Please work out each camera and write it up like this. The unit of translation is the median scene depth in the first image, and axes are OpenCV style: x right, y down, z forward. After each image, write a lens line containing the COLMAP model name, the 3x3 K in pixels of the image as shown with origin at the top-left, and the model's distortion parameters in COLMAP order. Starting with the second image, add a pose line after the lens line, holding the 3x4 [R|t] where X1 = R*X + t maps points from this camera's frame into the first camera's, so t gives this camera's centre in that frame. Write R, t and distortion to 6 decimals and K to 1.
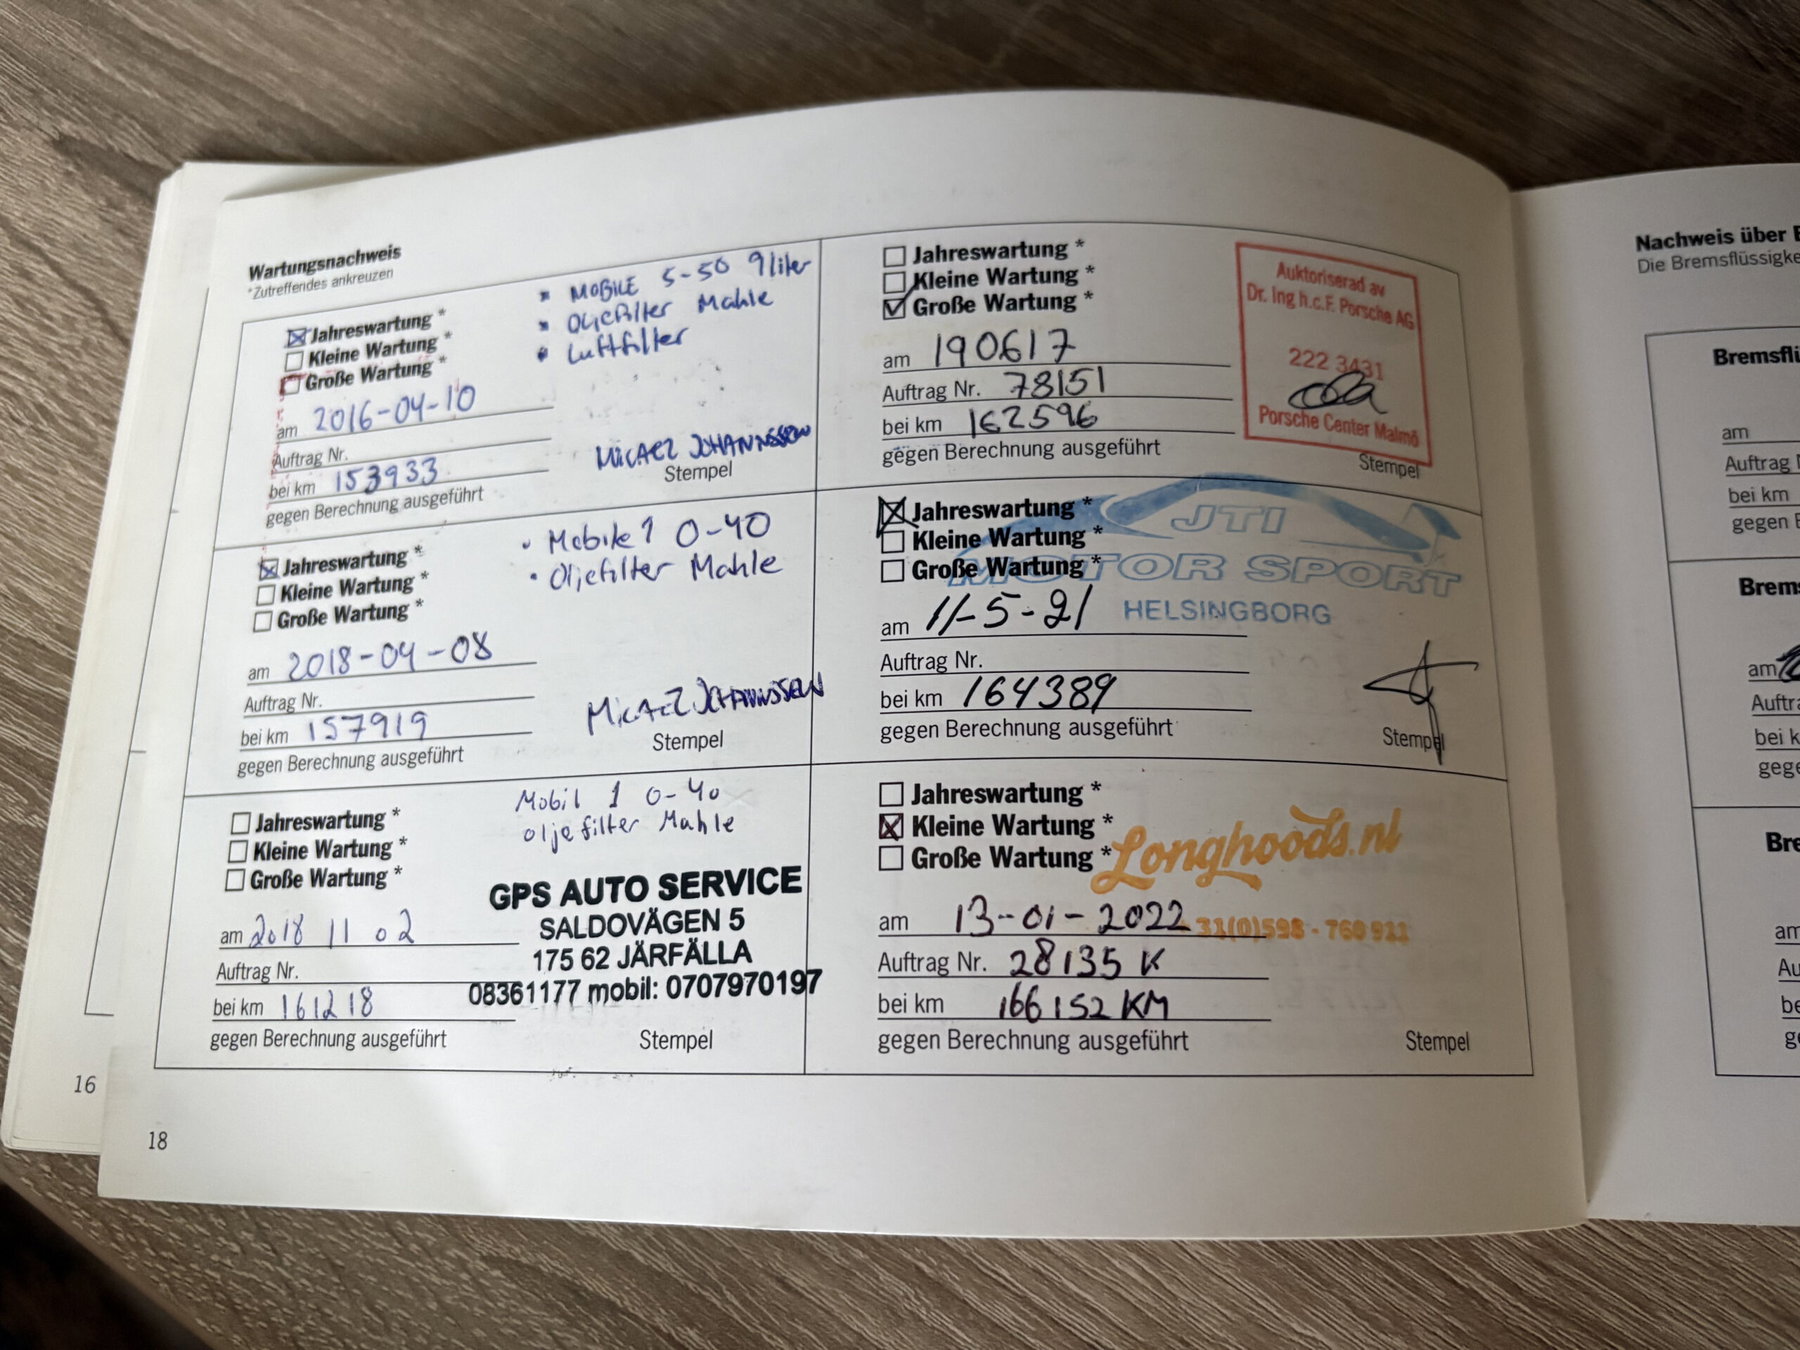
lens RADIAL K [[1337.8, 0, 899.3], [0, 1337.8, 695.6], [0, 0, 1]] dist [-0.000597, -0.046771]
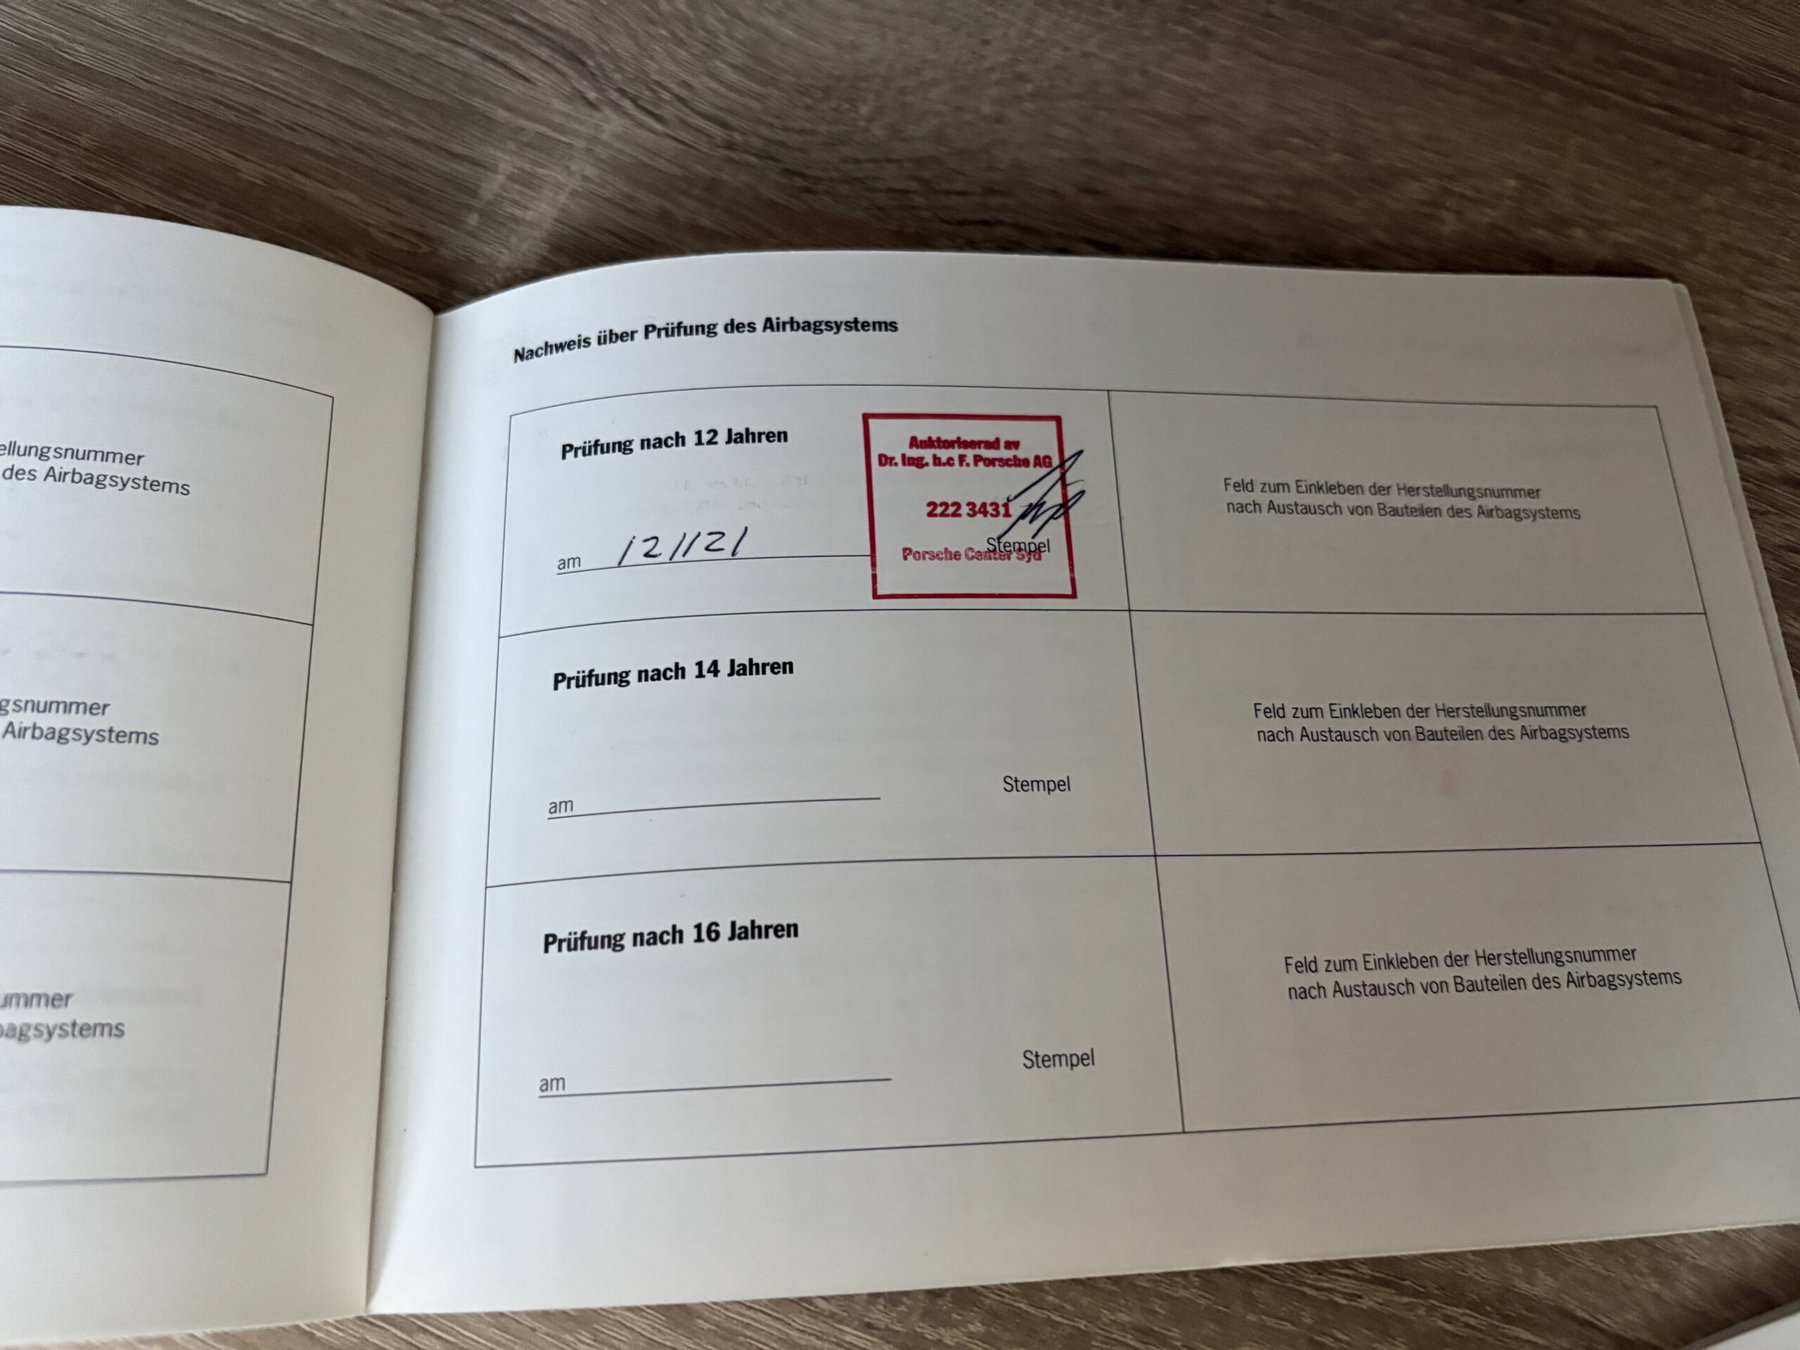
lens RADIAL K [[1337.8, 0, 899.3], [0, 1337.8, 695.6], [0, 0, 1]] dist [-0.000597, -0.046771]
pose [[0.981486, -0.129748, 0.140892, 0.712574], [0.141678, 0.986819, -0.078196, 0.132498], [-0.128890, 0.096710, 0.986932, -0.084179]]
